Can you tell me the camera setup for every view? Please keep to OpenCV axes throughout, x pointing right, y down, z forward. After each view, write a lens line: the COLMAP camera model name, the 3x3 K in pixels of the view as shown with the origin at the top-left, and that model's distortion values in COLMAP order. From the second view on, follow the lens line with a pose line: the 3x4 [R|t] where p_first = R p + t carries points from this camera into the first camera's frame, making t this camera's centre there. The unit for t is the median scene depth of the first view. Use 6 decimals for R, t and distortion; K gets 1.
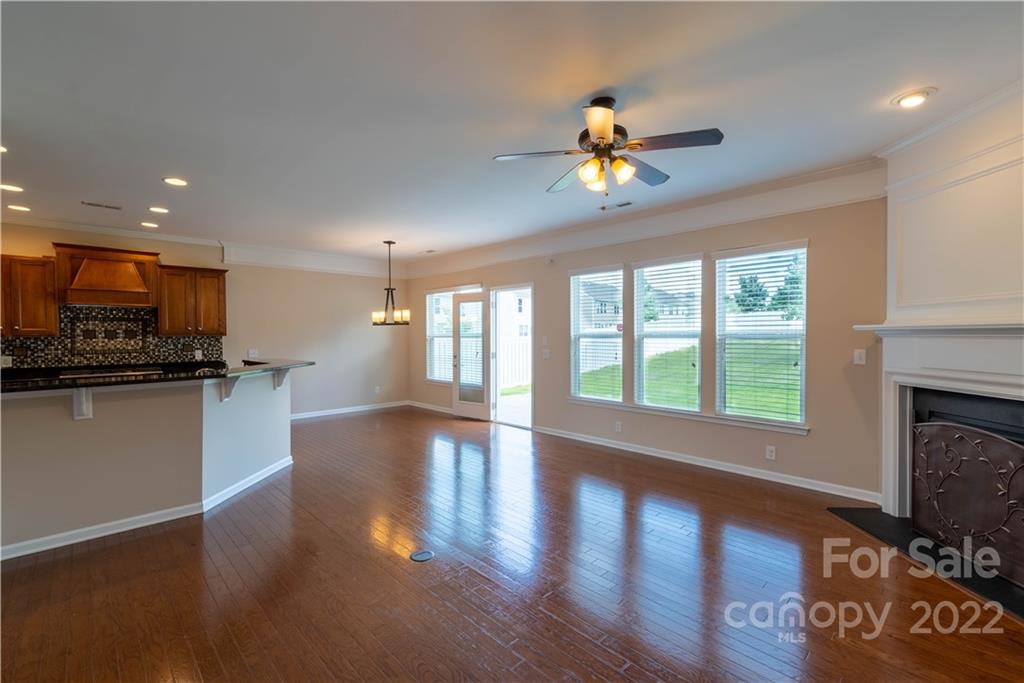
lens RADIAL K [[456.4, 0, 516.9], [0, 456.4, 340.8], [0, 0, 1]] dist [0.001205, 0.000134]
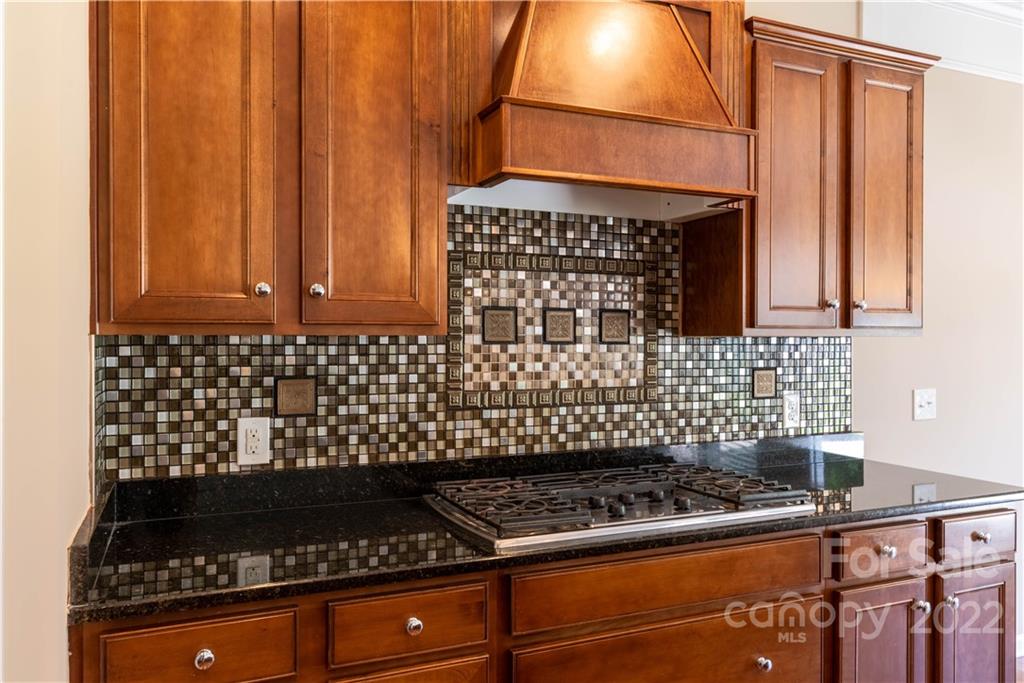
lens RADIAL K [[749.9, 0, 512.3], [0, 749.9, 343.5], [0, 0, 1]] dist [0.007681, 0.003223]
pose [[0.937455, 0.005174, -0.348068, -0.792670], [-0.008861, 0.999920, -0.009002, -0.001108], [0.347994, 0.011524, 0.937426, 0.633891]]
